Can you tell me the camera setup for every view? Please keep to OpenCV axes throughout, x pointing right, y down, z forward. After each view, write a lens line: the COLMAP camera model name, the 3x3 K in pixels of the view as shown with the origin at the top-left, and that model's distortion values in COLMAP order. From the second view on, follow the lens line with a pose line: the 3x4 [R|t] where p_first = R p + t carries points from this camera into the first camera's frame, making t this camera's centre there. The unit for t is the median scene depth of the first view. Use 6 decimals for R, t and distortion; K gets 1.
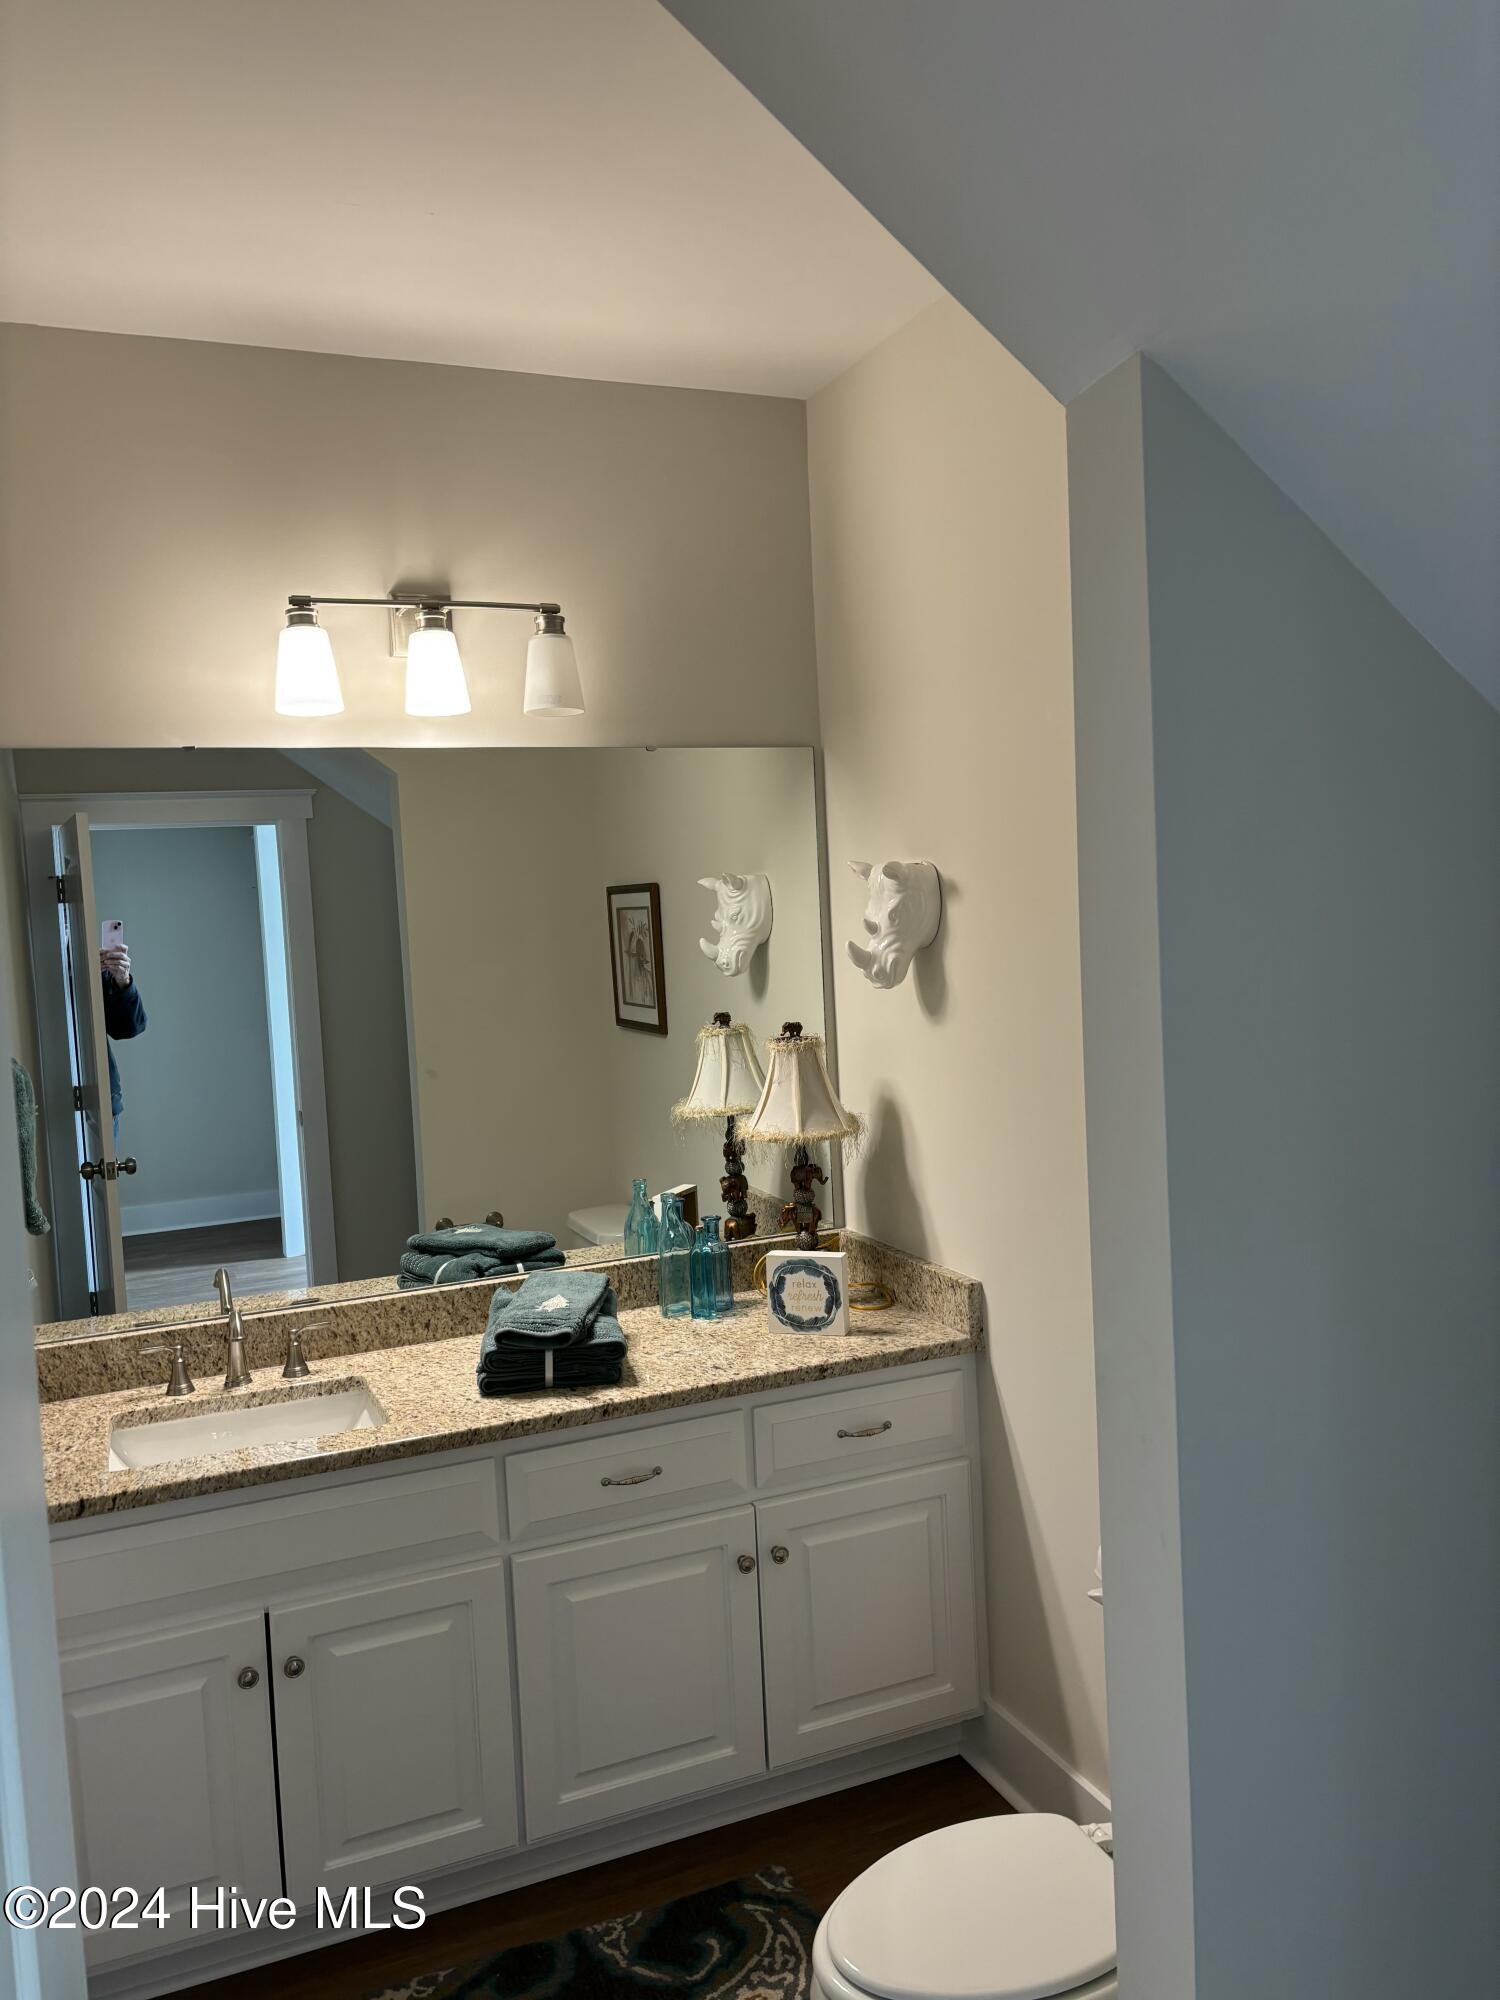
lens RADIAL K [[1537.6, 0, 757.7], [0, 1537.6, 1004.0], [0, 0, 1]] dist [-0.056545, 0.129756]
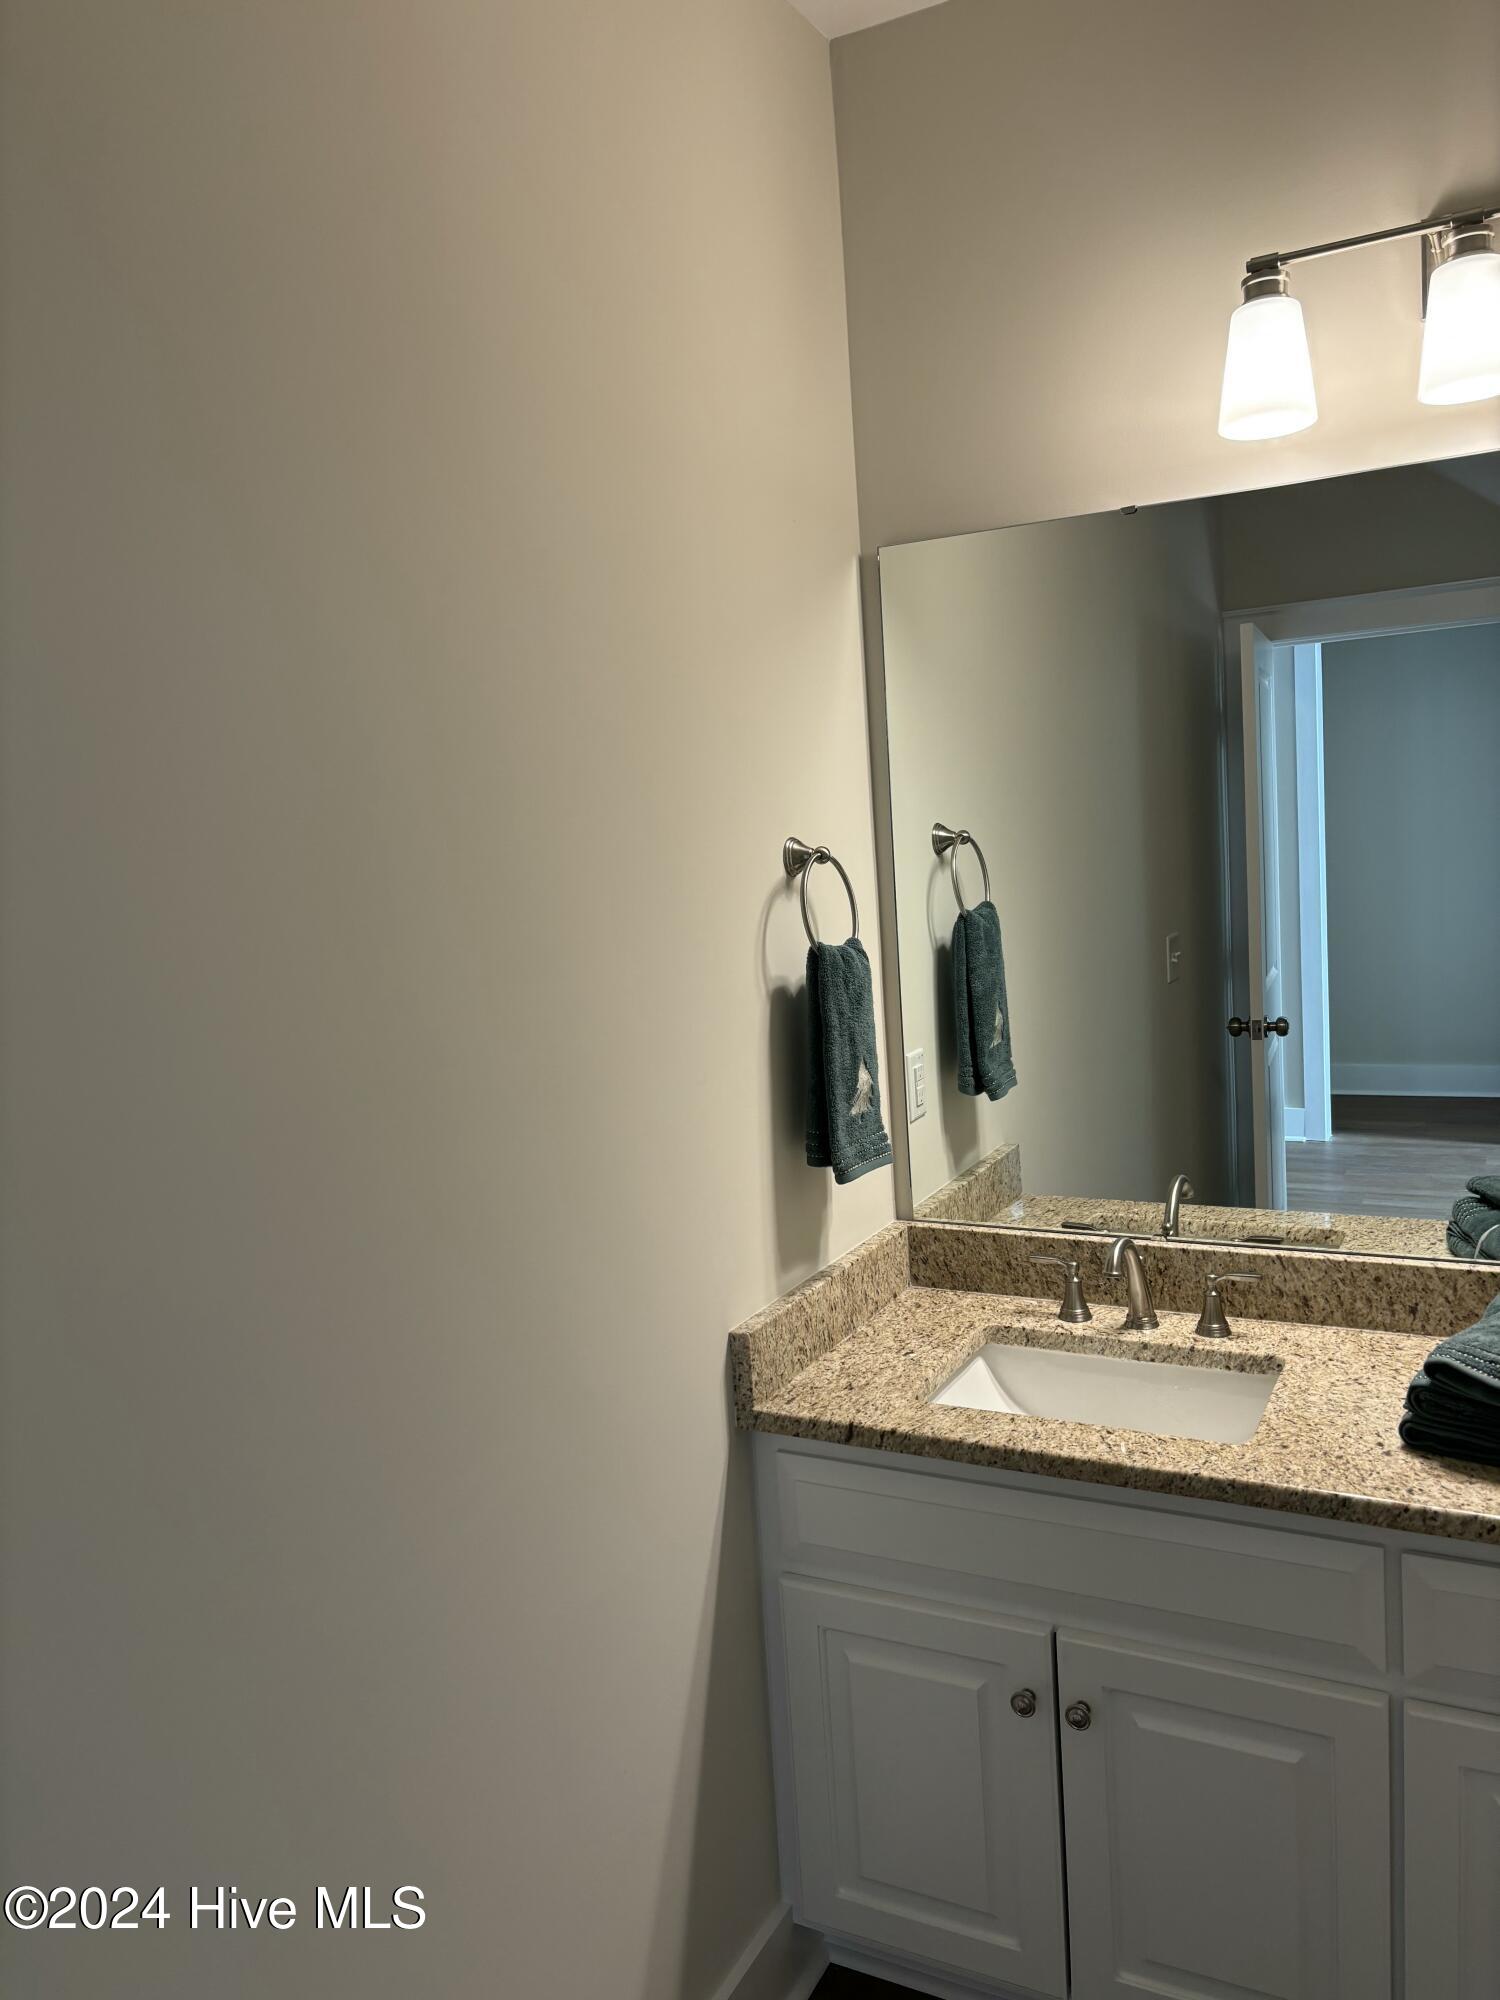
lens RADIAL K [[1537.6, 0, 757.7], [0, 1537.6, 1004.0], [0, 0, 1]] dist [-0.056545, 0.129756]
pose [[0.645917, 0.109304, -0.755542, 0.113636], [-0.031197, 0.992649, 0.116936, -0.002892], [0.762770, -0.051960, 0.644579, 0.351611]]
